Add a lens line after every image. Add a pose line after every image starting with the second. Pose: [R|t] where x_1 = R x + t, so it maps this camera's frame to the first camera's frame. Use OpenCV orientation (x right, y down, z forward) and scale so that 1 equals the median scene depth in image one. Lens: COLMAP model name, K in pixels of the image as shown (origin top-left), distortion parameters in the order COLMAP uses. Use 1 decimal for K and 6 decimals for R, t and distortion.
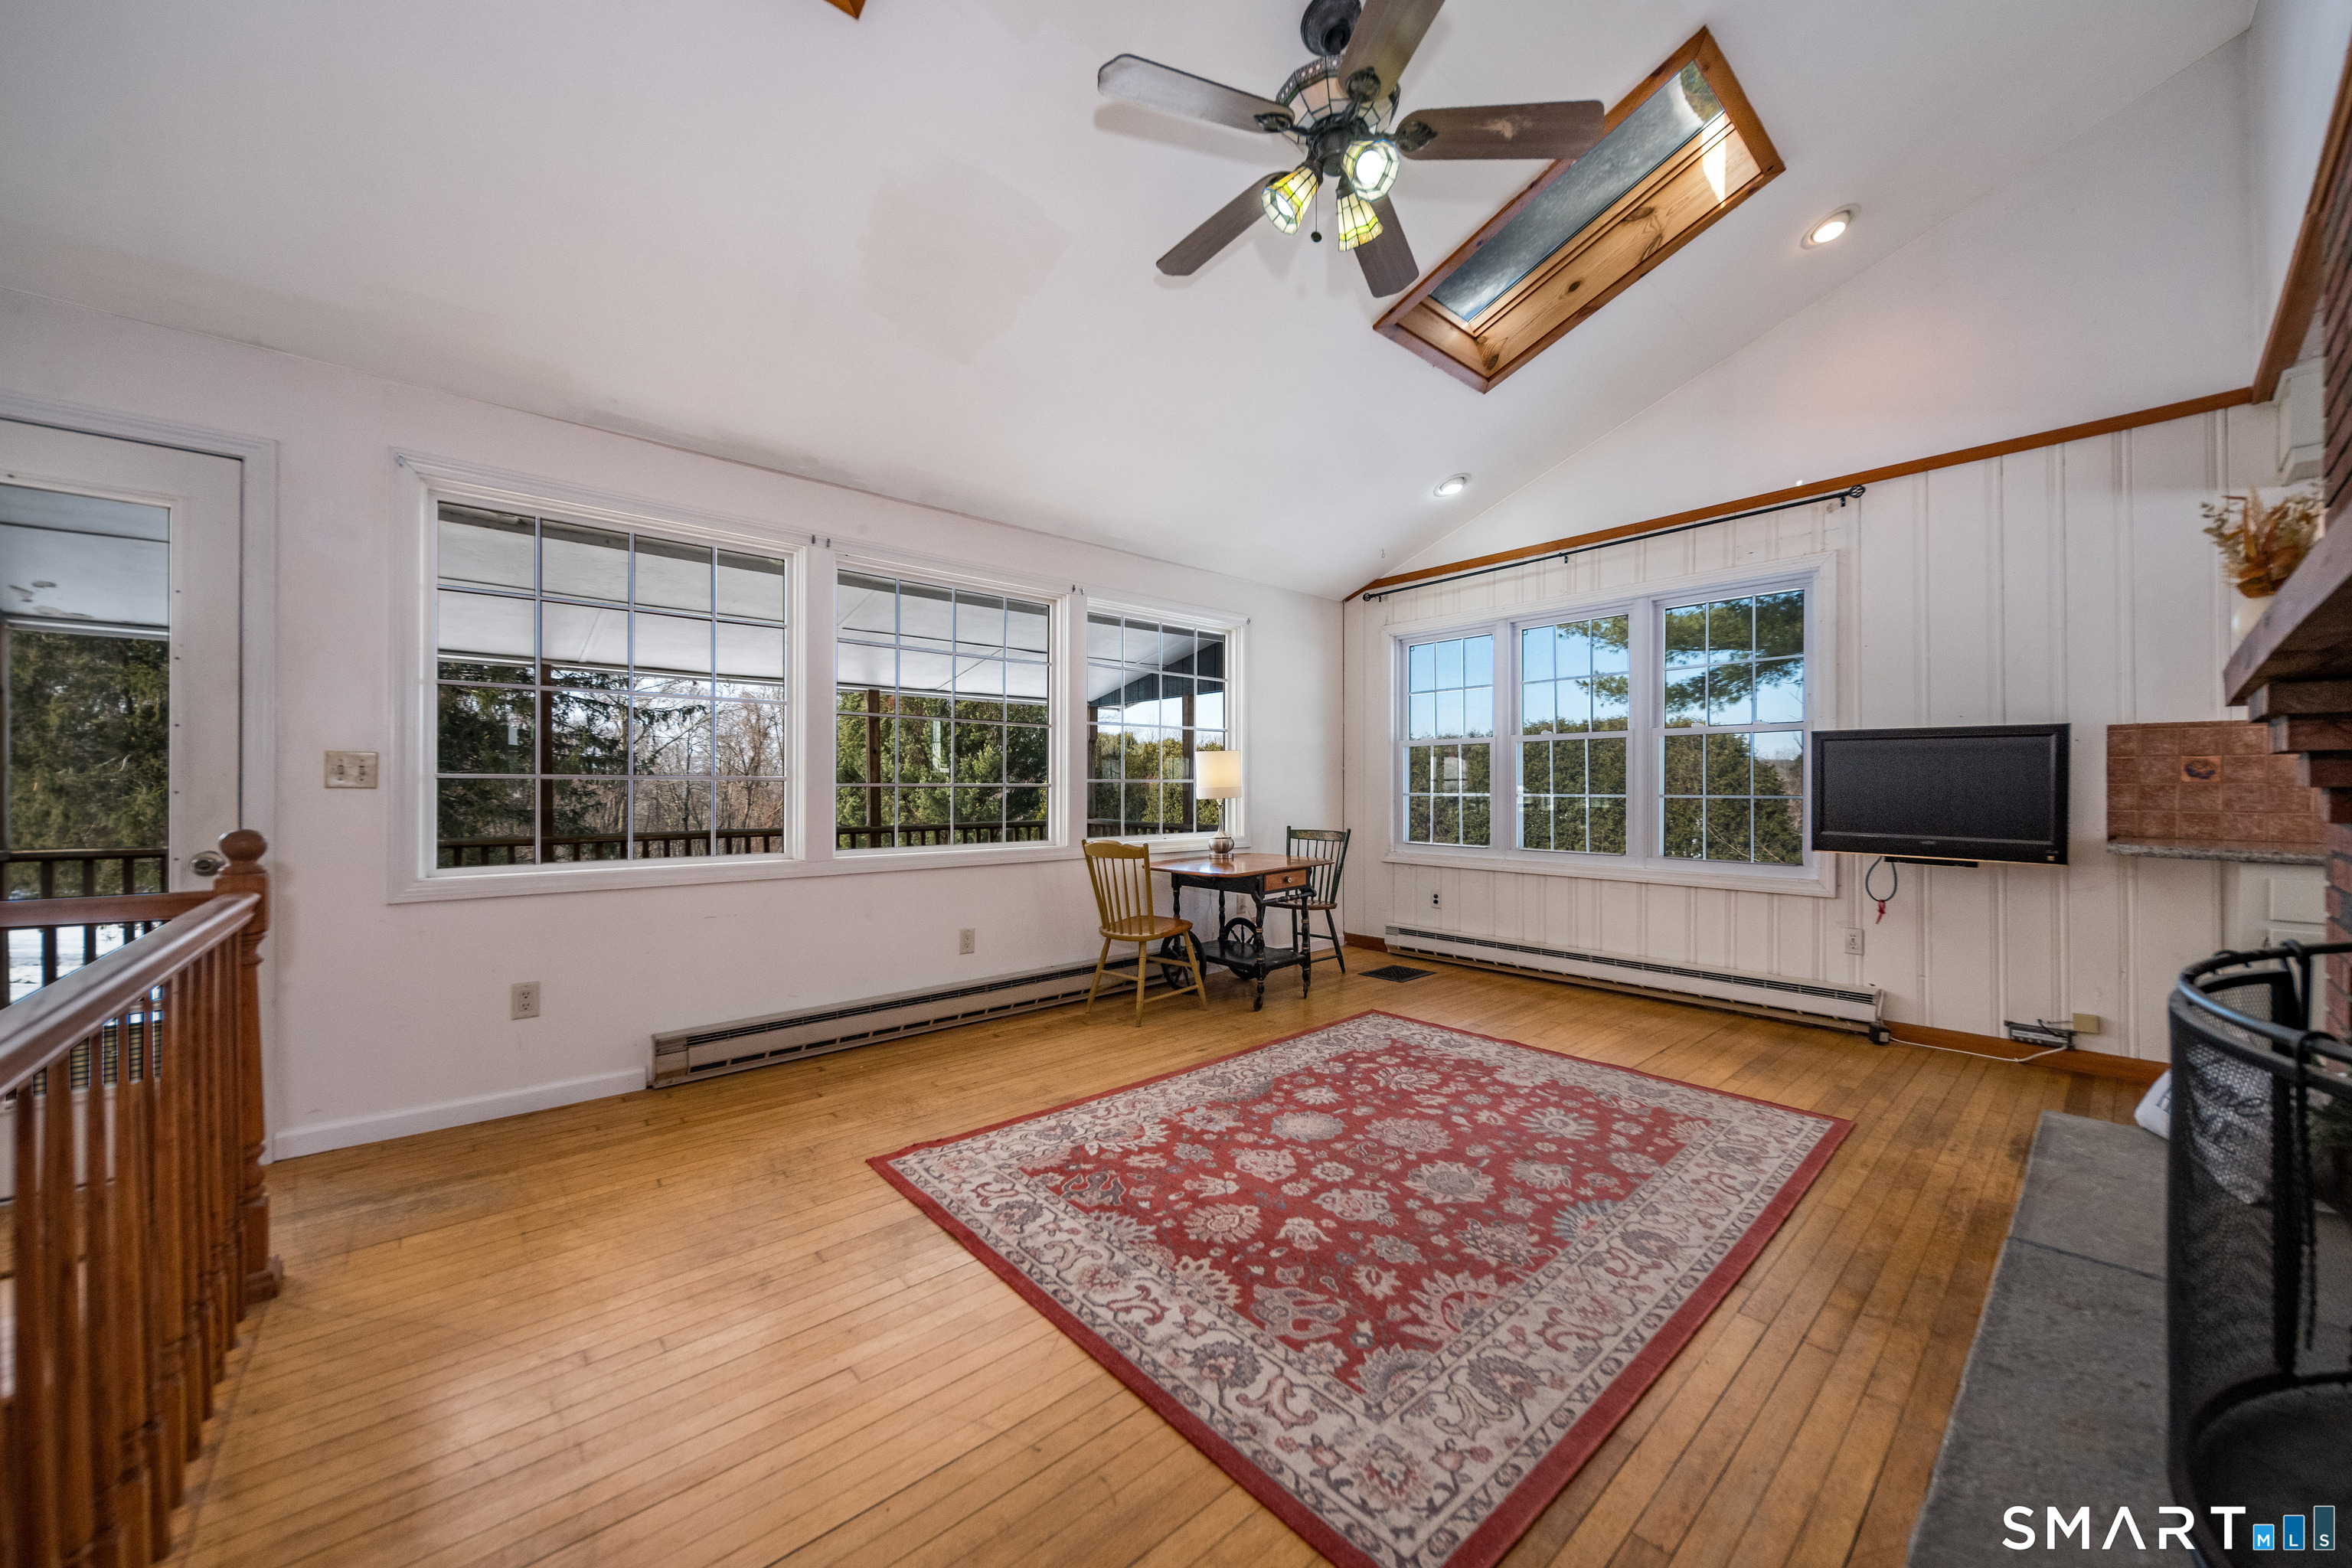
lens RADIAL K [[818.6, 0, 1176.0], [0, 818.6, 784.0], [0, 0, 1]] dist [0.001076, -0.000001]
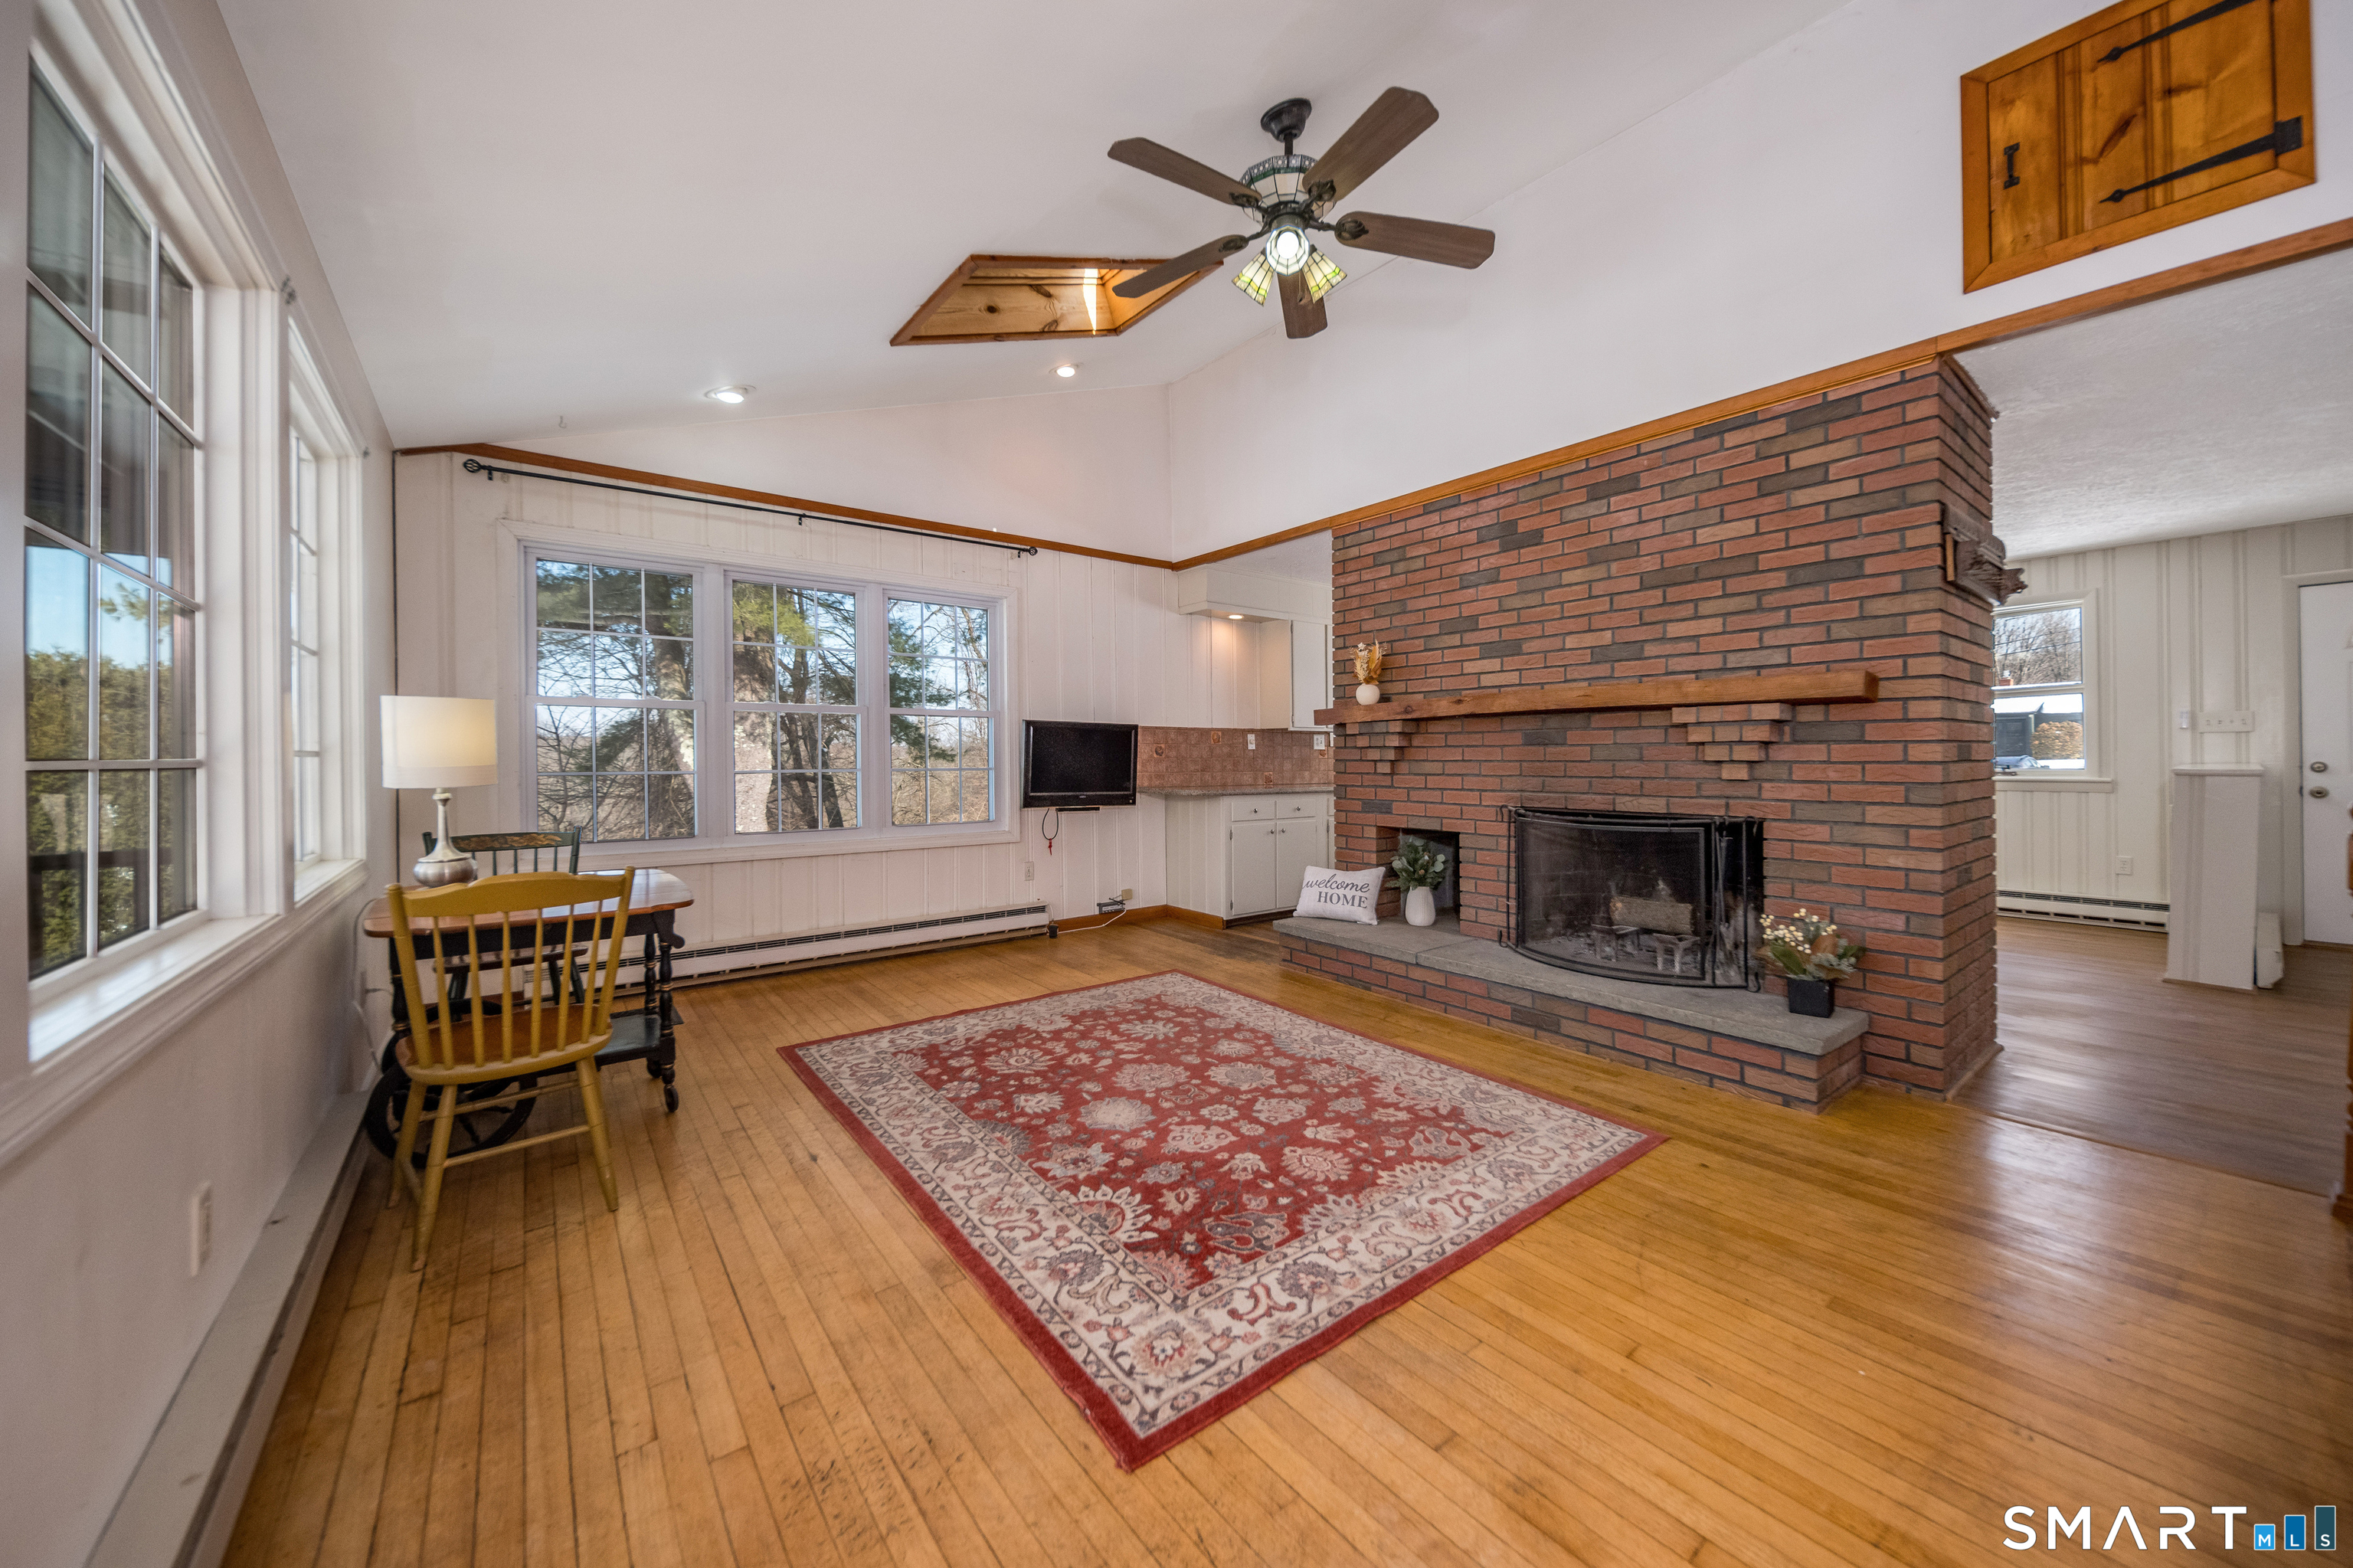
lens RADIAL K [[883.9, 0, 1171.9], [0, 883.9, 756.0], [0, 0, 1]] dist [0.000300, -0.000016]
pose [[0.070277, 0.002339, 0.997525, -0.867108], [0.000404, 0.999997, -0.002374, -0.001449], [-0.997527, 0.000570, 0.070276, 0.852988]]
